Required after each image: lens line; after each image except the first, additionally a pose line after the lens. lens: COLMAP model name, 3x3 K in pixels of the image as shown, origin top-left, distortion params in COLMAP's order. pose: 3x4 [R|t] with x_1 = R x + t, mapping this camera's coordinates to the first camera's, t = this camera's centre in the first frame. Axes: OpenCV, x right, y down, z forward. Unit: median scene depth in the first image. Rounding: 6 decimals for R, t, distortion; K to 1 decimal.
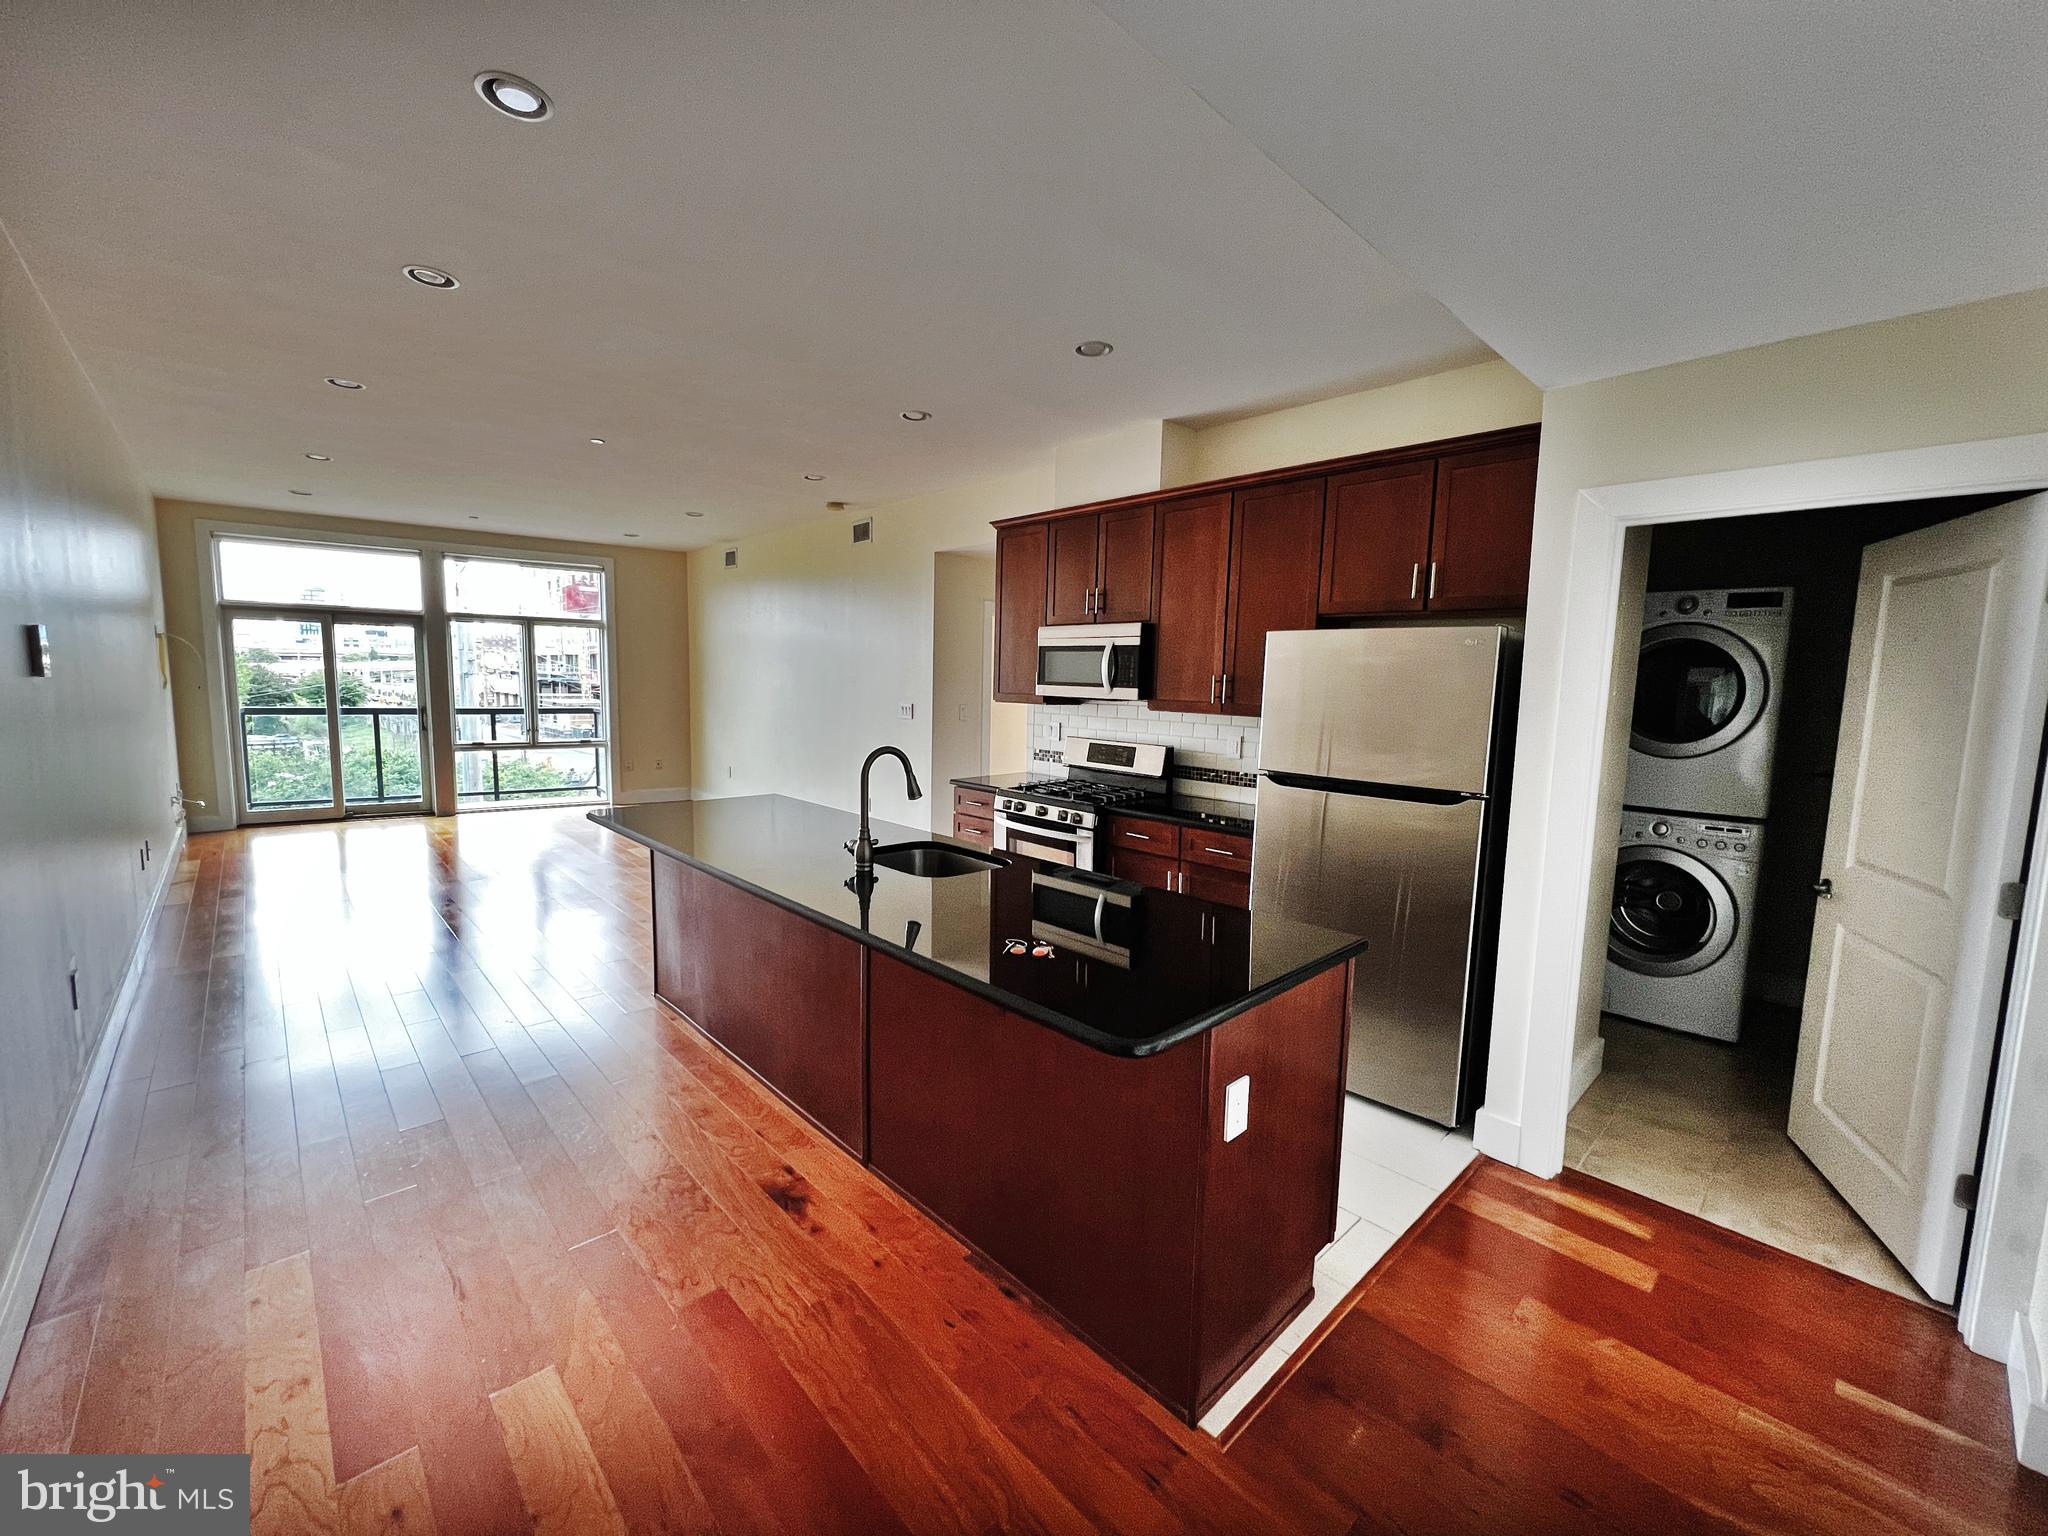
lens RADIAL K [[818.5, 0, 1018.7], [0, 818.5, 766.6], [0, 0, 1]] dist [-0.006122, 0.000480]
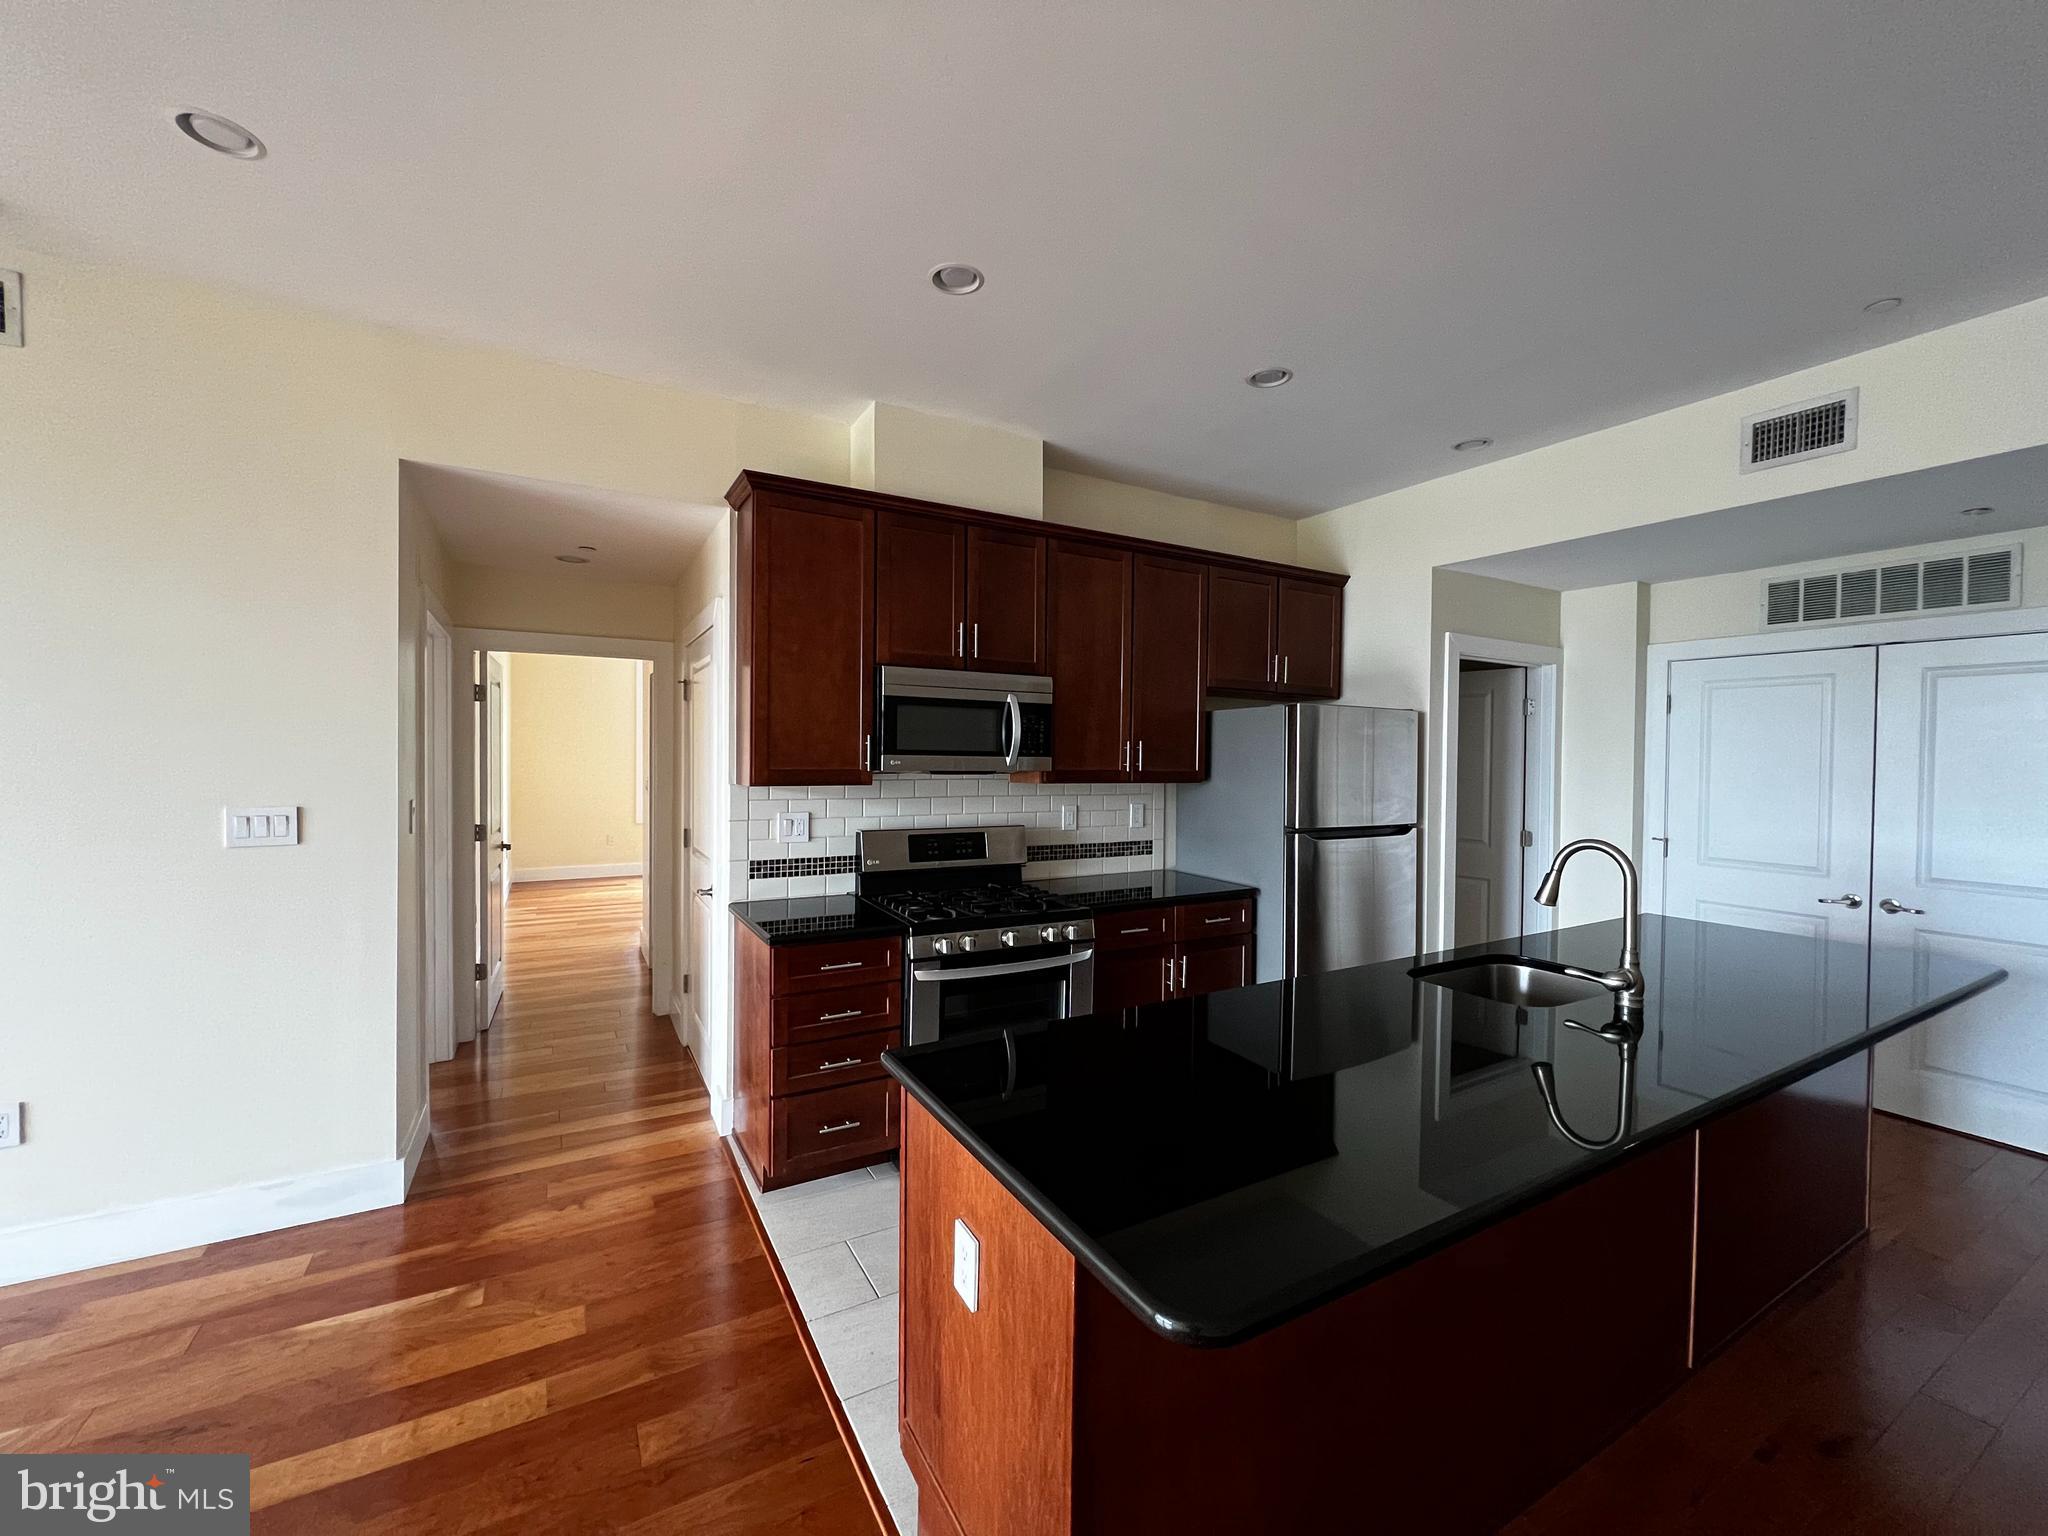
lens RADIAL K [[820.2, 0, 1025.0], [0, 820.2, 768.7], [0, 0, 1]] dist [-0.000536, -0.000582]
pose [[0.238075, -0.035671, 0.970592, -0.564296], [0.099572, 0.994956, 0.012142, -0.083510], [-0.966129, 0.093753, 0.240426, 0.719134]]
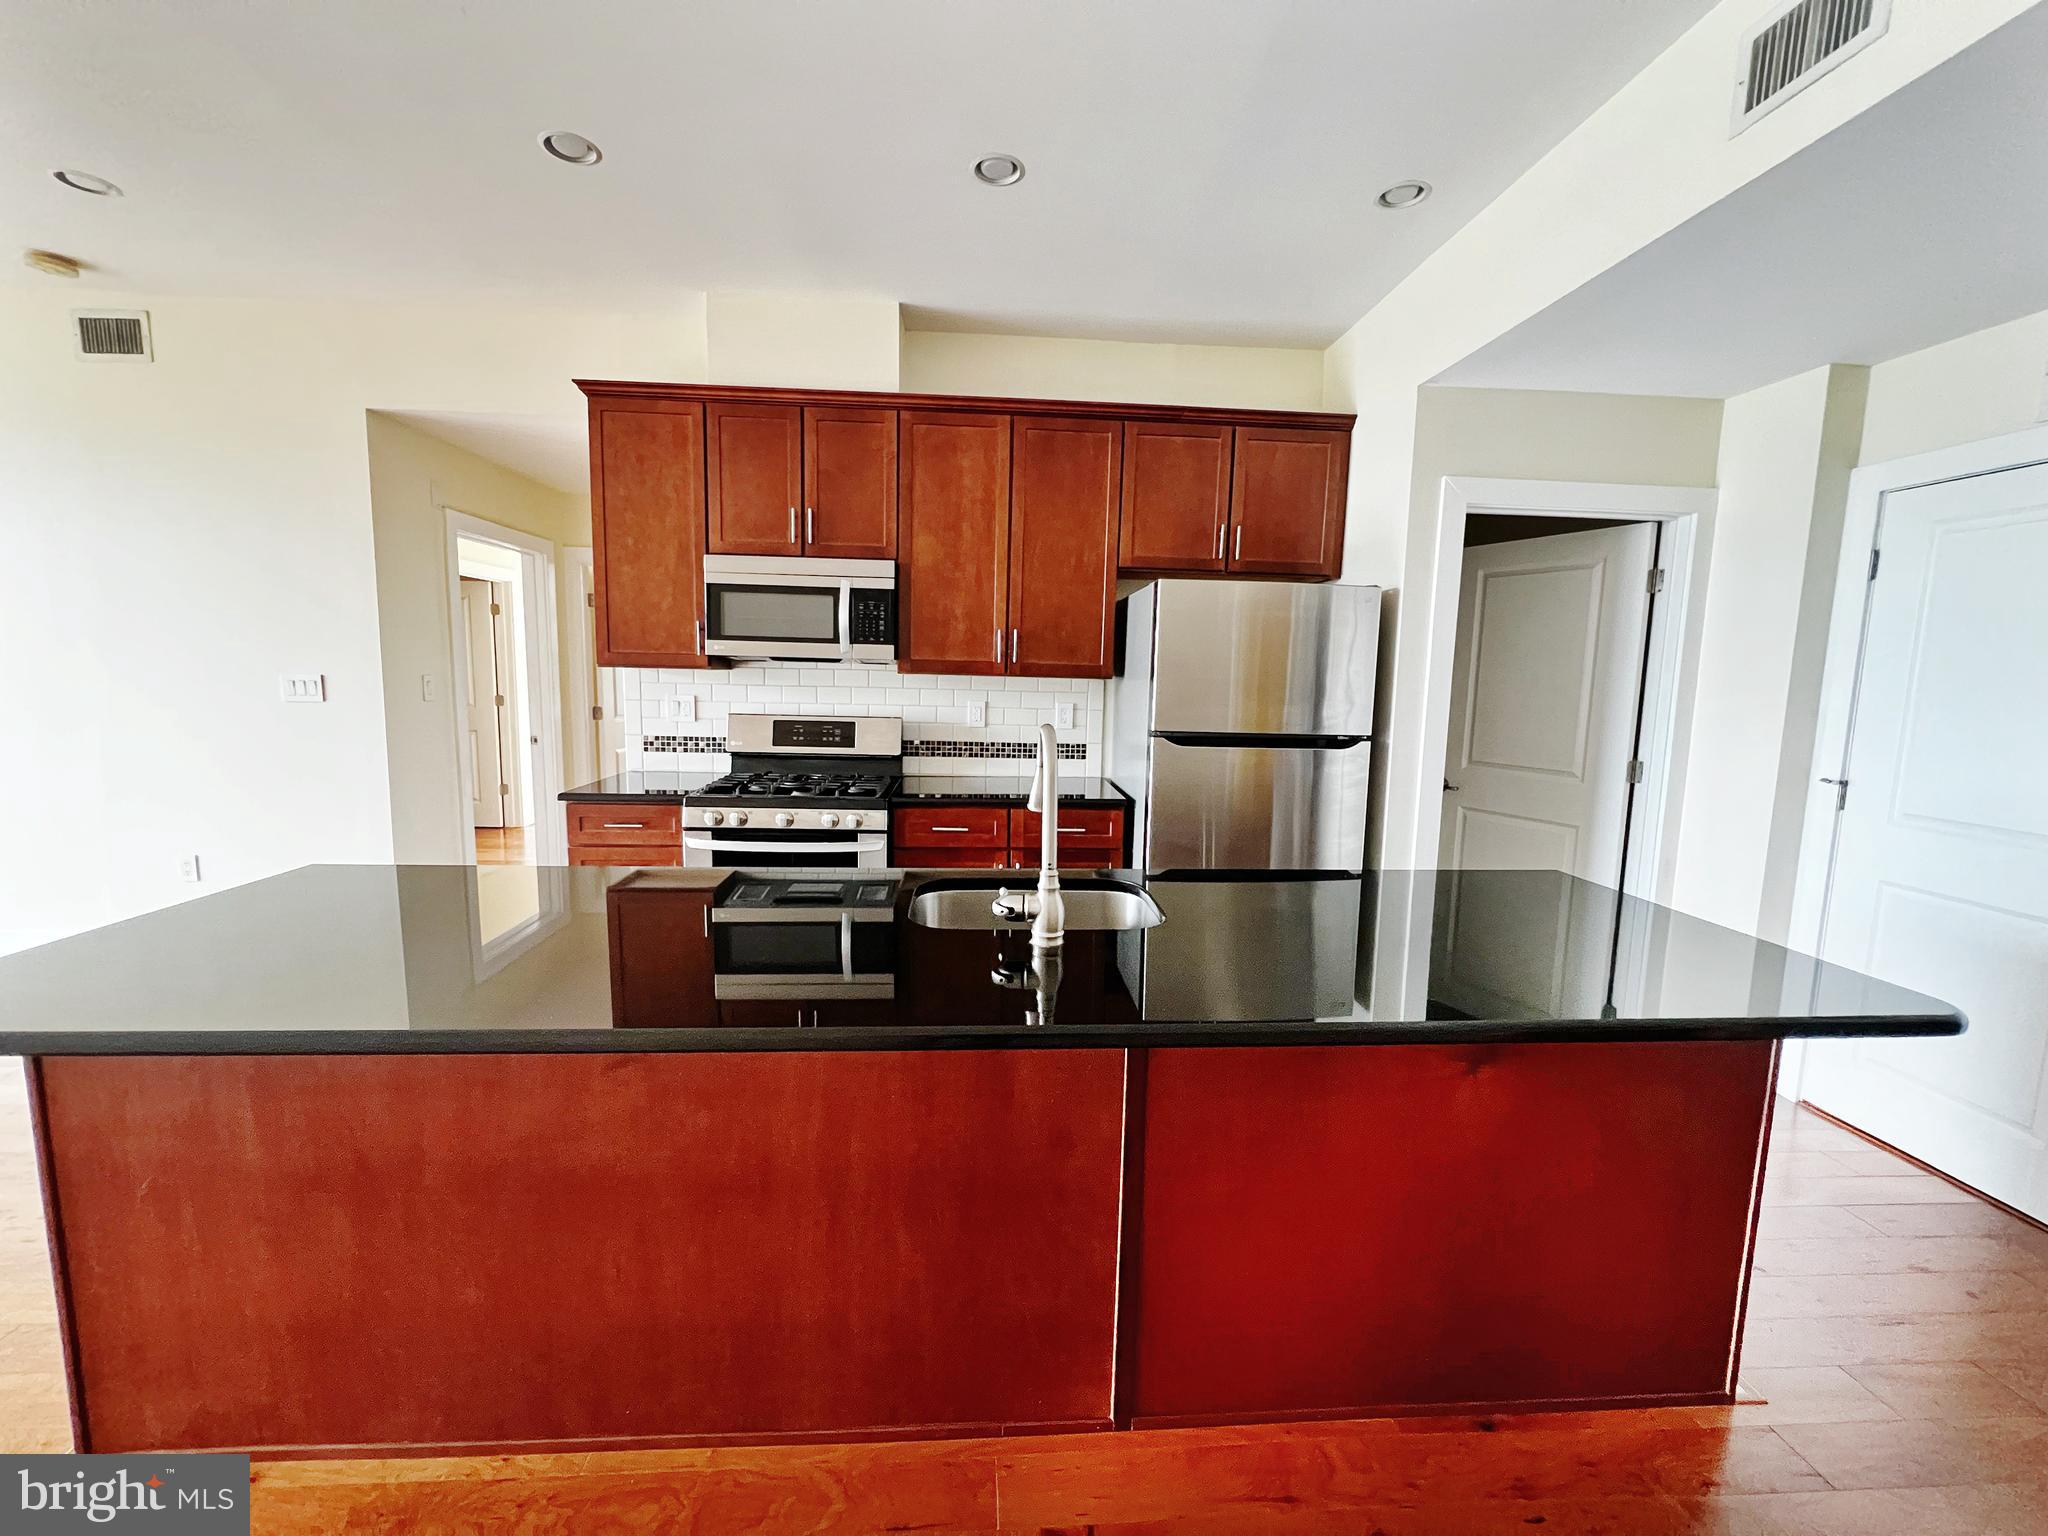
lens RADIAL K [[820.2, 0, 1026.0], [0, 820.2, 770.5], [0, 0, 1]] dist [-0.000536, -0.000582]
pose [[0.640552, -0.100494, 0.761311, -0.332845], [0.074686, 0.994853, 0.068482, -0.017332], [-0.764275, 0.012993, 0.644760, 0.342947]]
